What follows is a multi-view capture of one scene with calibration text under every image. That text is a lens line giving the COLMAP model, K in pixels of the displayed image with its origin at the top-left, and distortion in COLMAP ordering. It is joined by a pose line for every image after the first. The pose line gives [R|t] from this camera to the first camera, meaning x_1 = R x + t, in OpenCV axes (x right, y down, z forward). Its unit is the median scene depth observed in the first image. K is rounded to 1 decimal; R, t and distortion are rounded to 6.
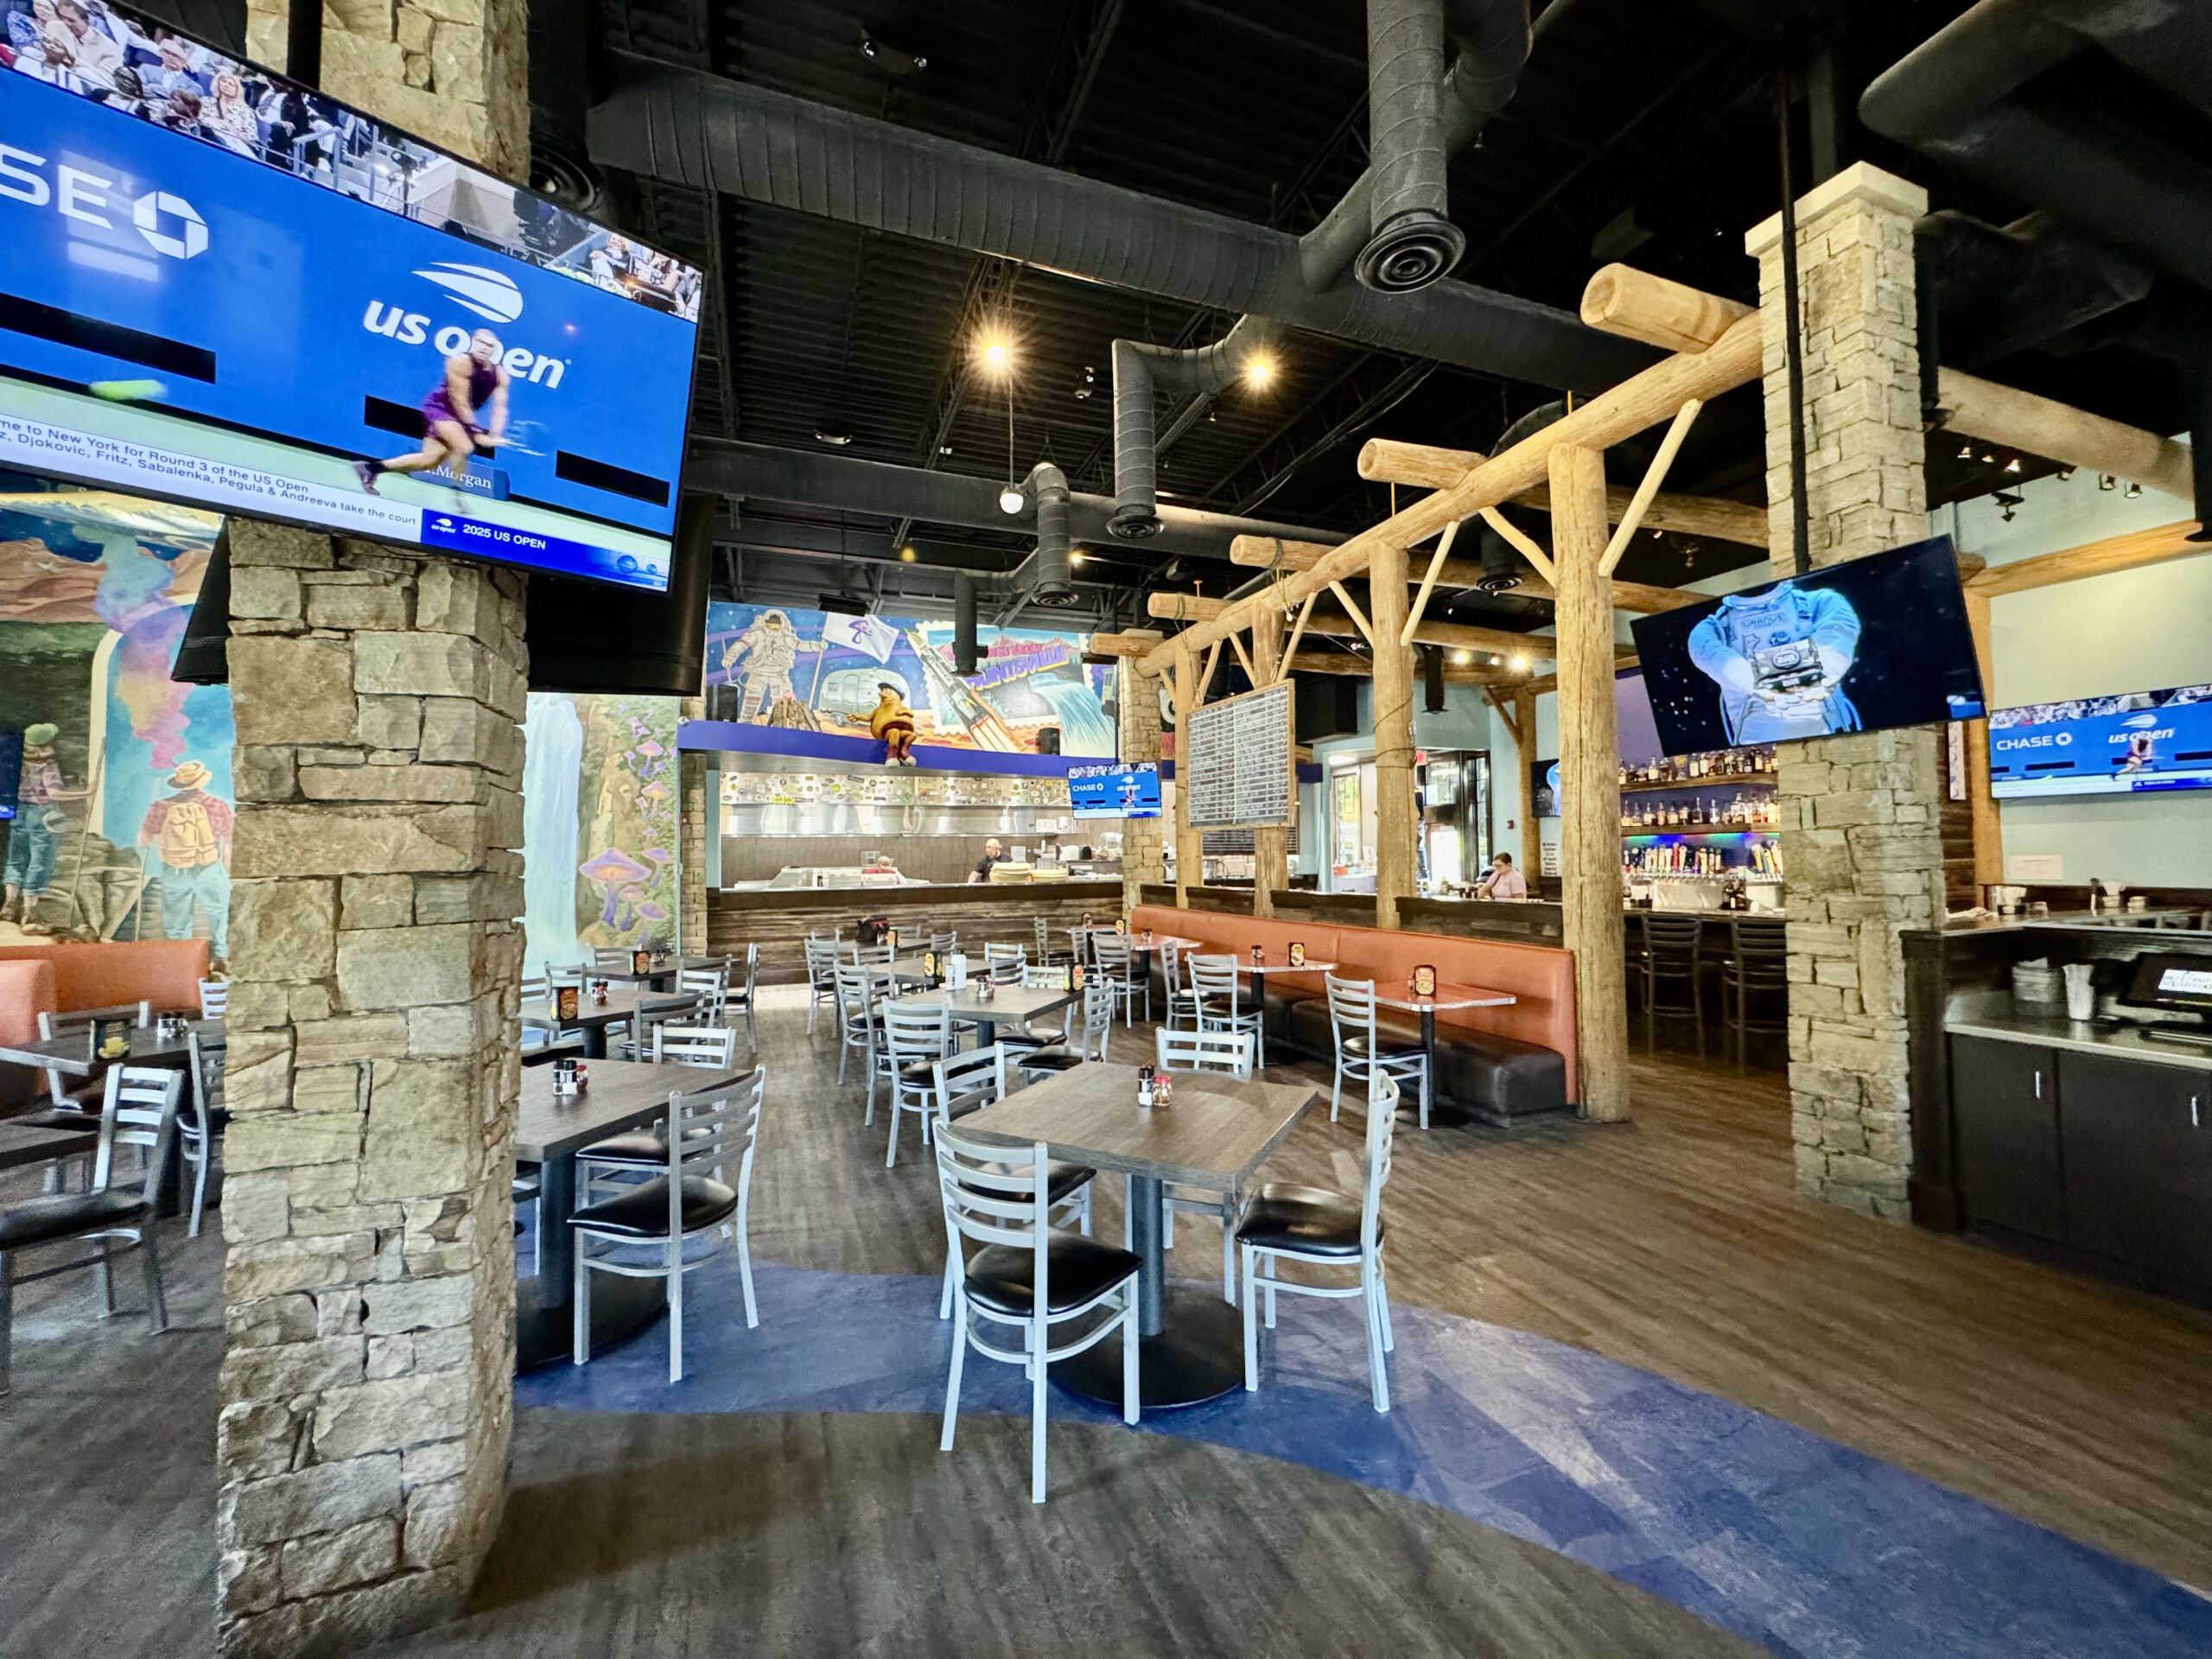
lens RADIAL K [[878.4, 0, 1103.3], [0, 878.4, 823.3], [0, 0, 1]] dist [-0.000480, -0.000181]
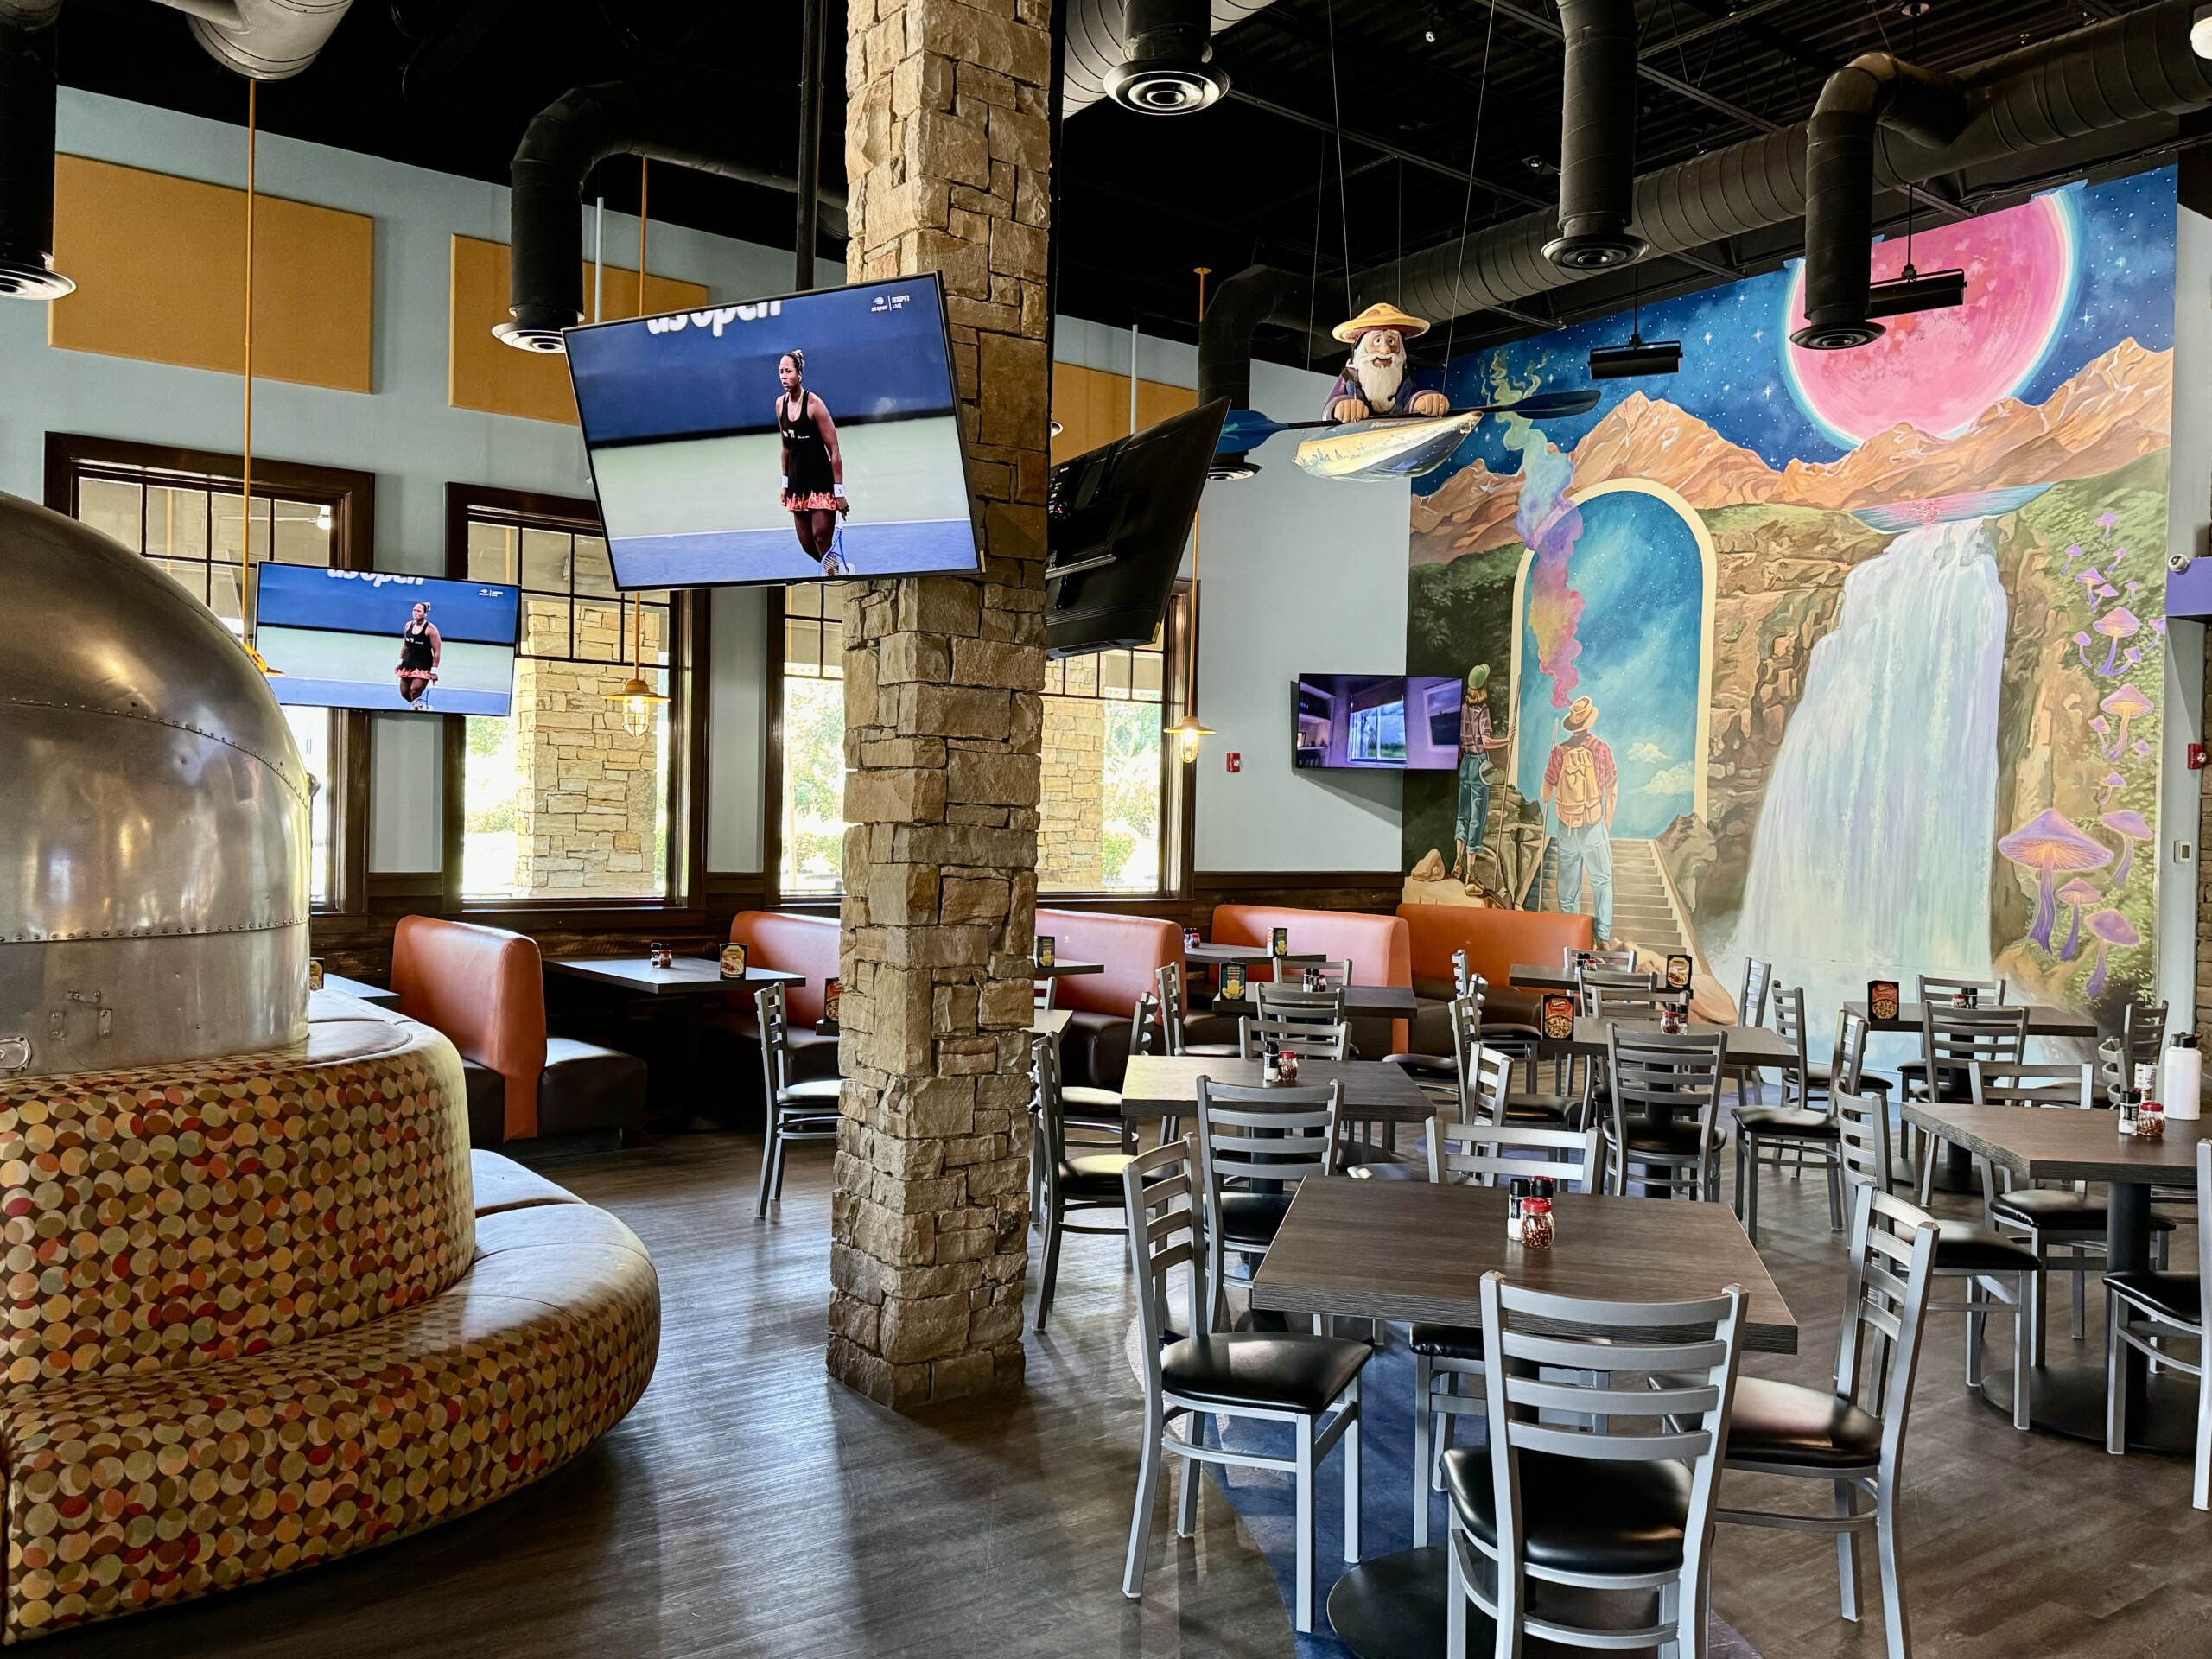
lens RADIAL K [[1740.4, 0, 1105.4], [0, 1740.4, 840.3], [0, 0, 1]] dist [0.010200, -0.001084]
pose [[0.246614, 0.028979, -0.968680, 0.431512], [0.014821, 0.999323, 0.033669, 0.001669], [0.969000, -0.022660, 0.246018, 0.171684]]
